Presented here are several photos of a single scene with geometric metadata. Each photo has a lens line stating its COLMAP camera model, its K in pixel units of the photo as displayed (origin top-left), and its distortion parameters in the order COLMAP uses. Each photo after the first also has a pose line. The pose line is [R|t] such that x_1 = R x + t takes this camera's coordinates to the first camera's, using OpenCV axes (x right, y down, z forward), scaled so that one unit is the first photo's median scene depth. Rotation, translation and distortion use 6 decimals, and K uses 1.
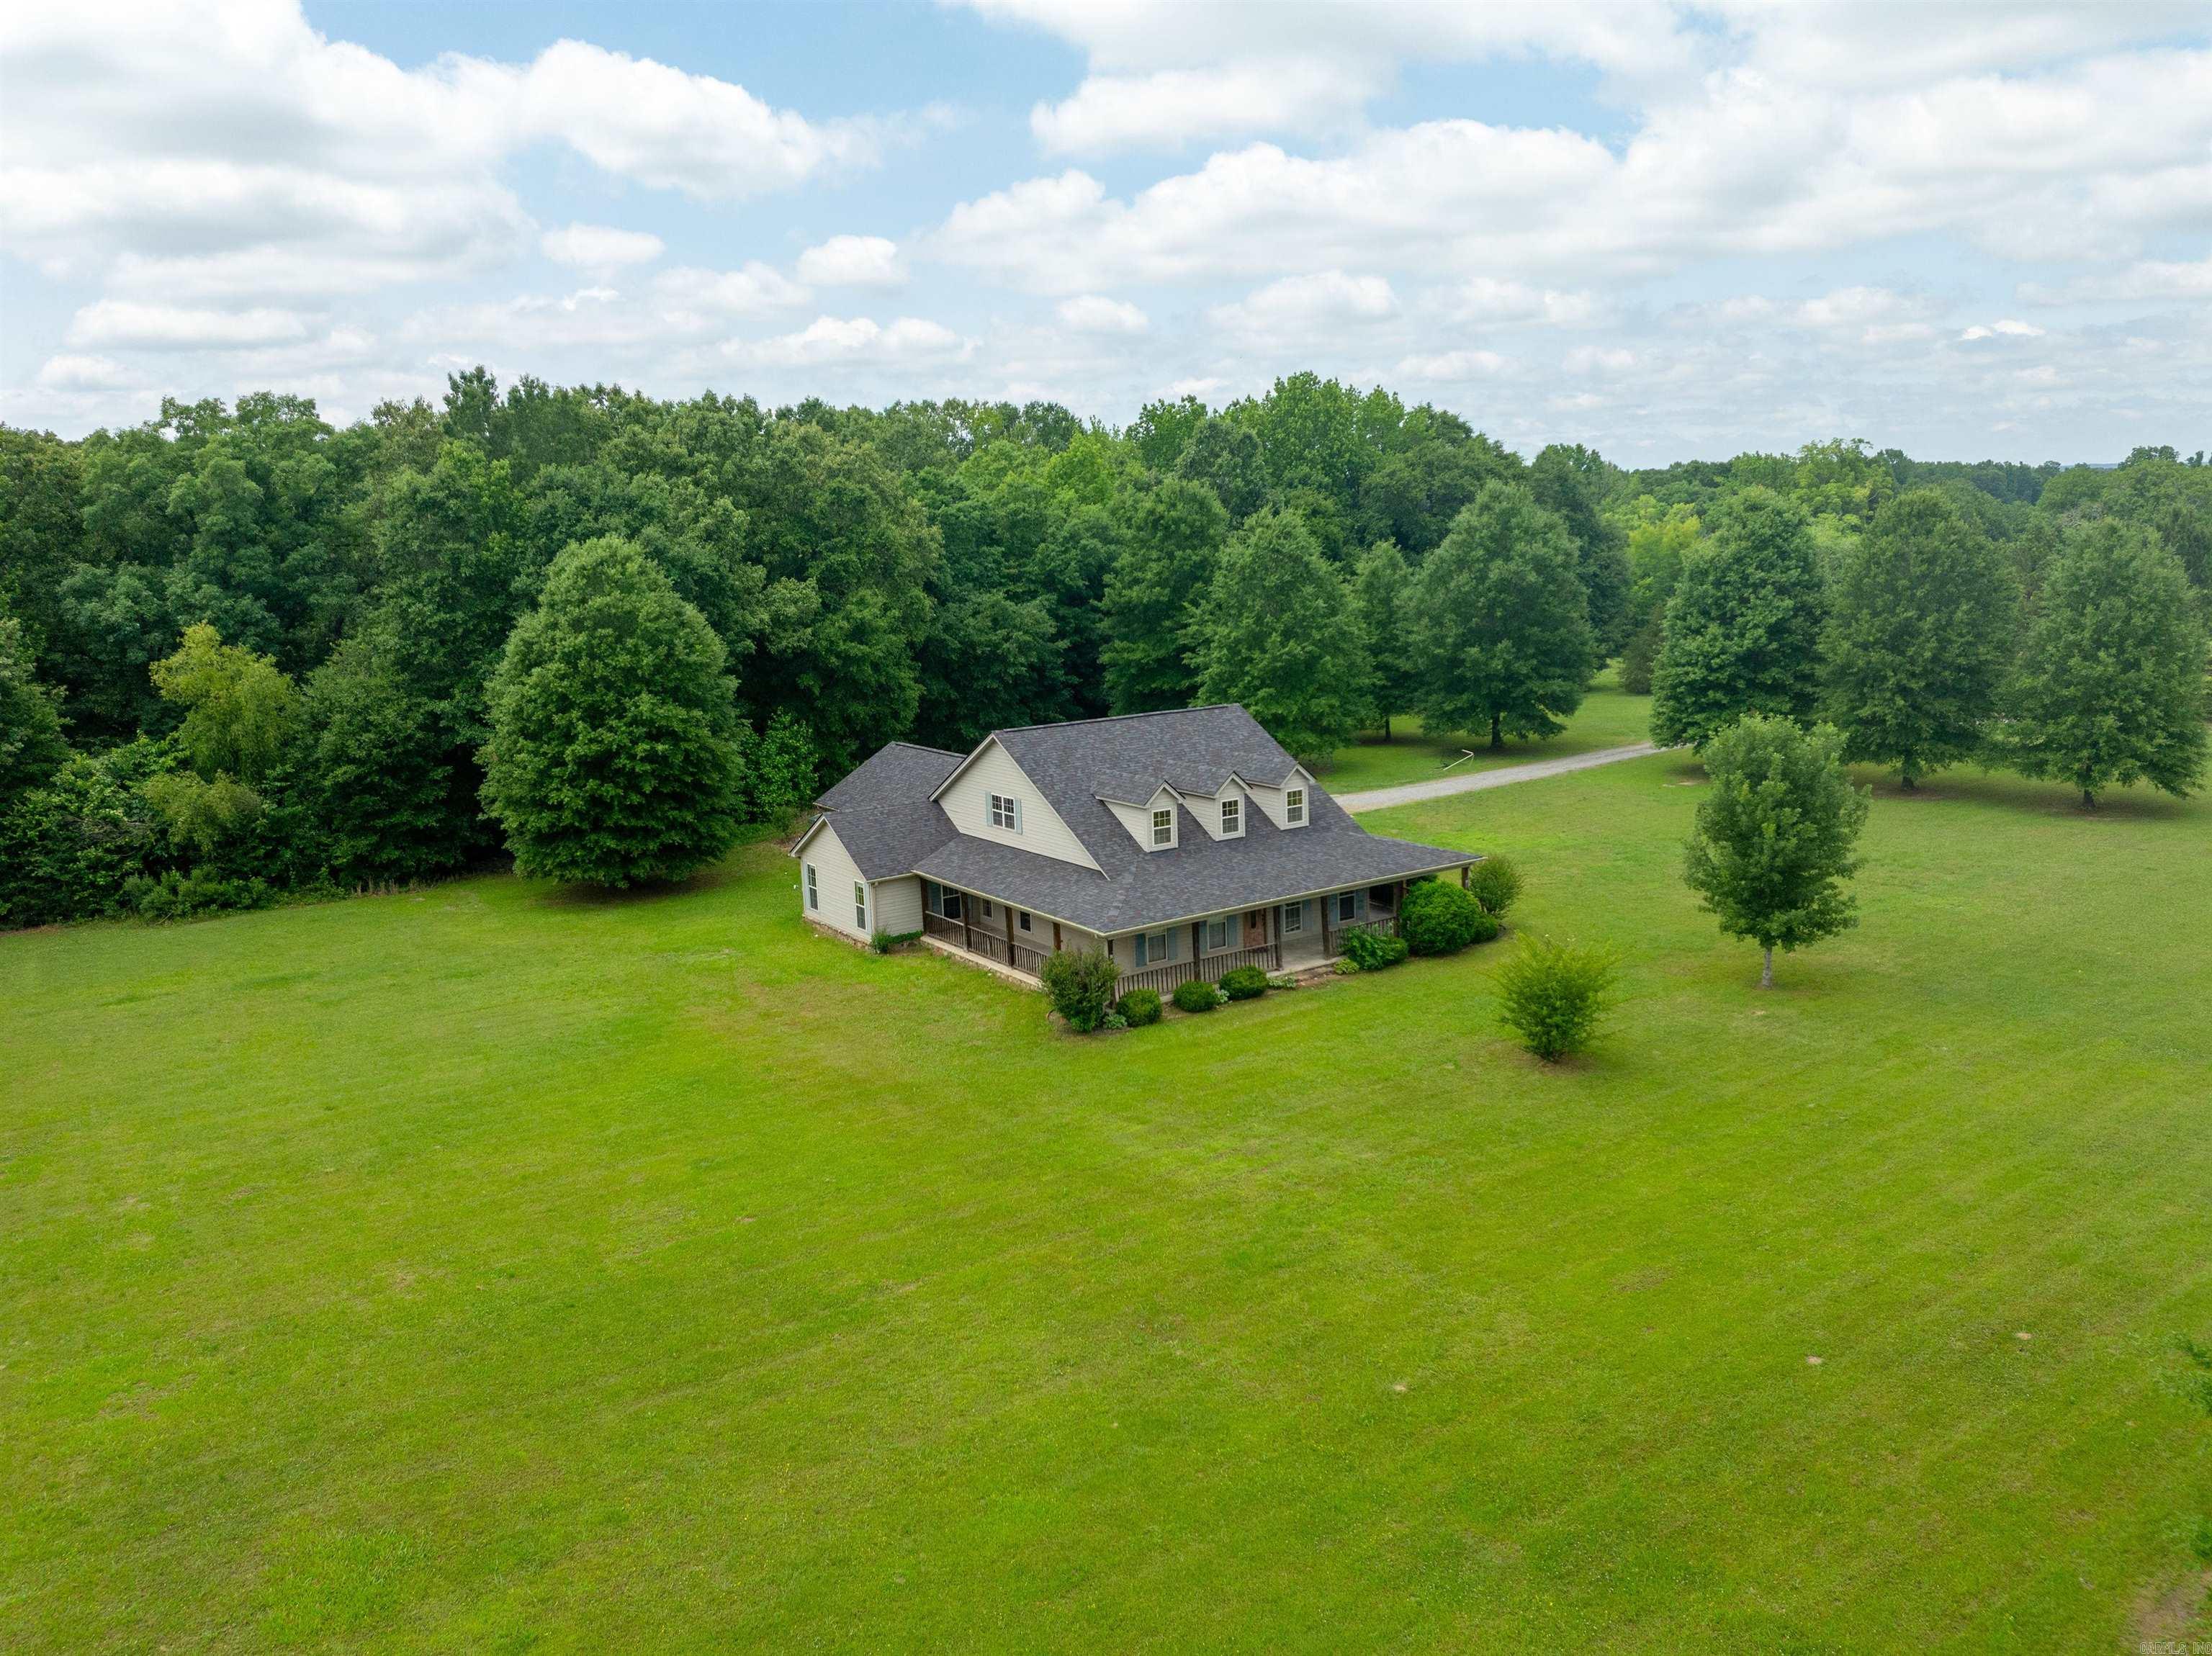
lens RADIAL K [[1725.9, 0, 1100.5], [0, 1725.9, 824.5], [0, 0, 1]] dist [-0.051549, 0.009159]
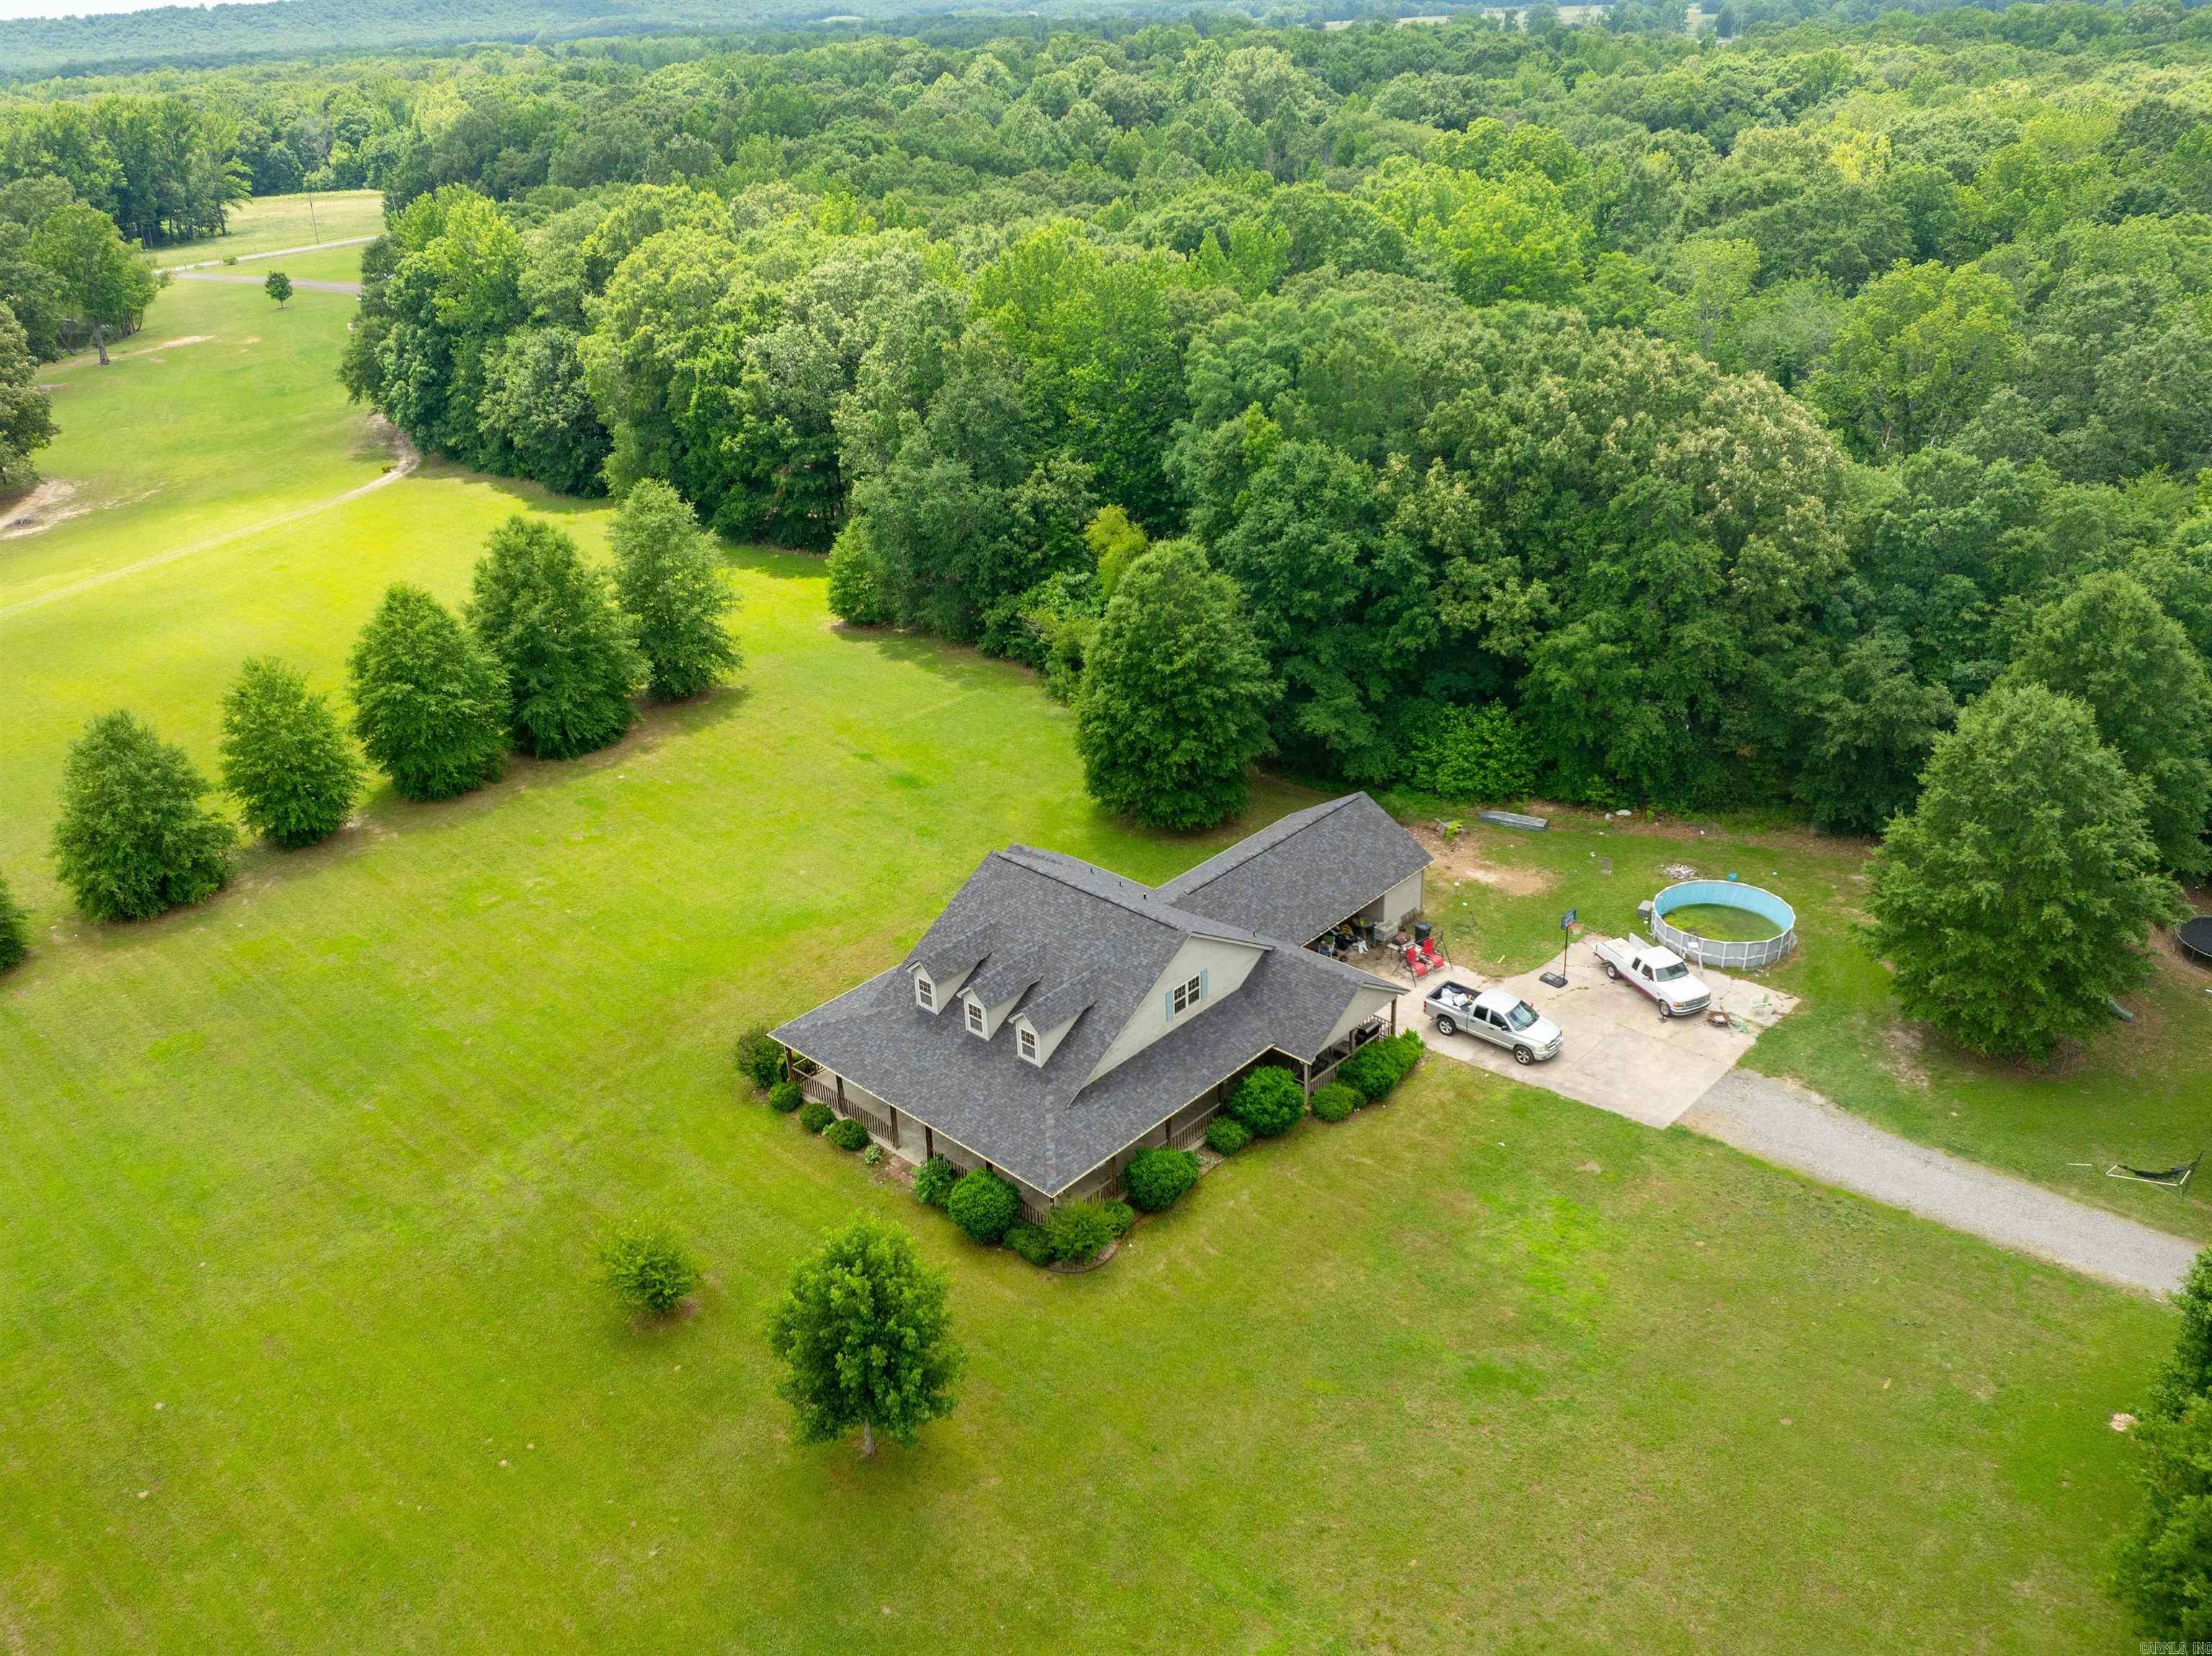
lens RADIAL K [[1725.9, 0, 1103.8], [0, 1725.9, 829.2], [0, 0, 1]] dist [-0.051549, 0.009159]
pose [[0.221370, 0.449687, -0.865319, 0.823559], [-0.132981, 0.892965, 0.430034, -0.494380], [0.966080, 0.019875, 0.257476, 0.633075]]
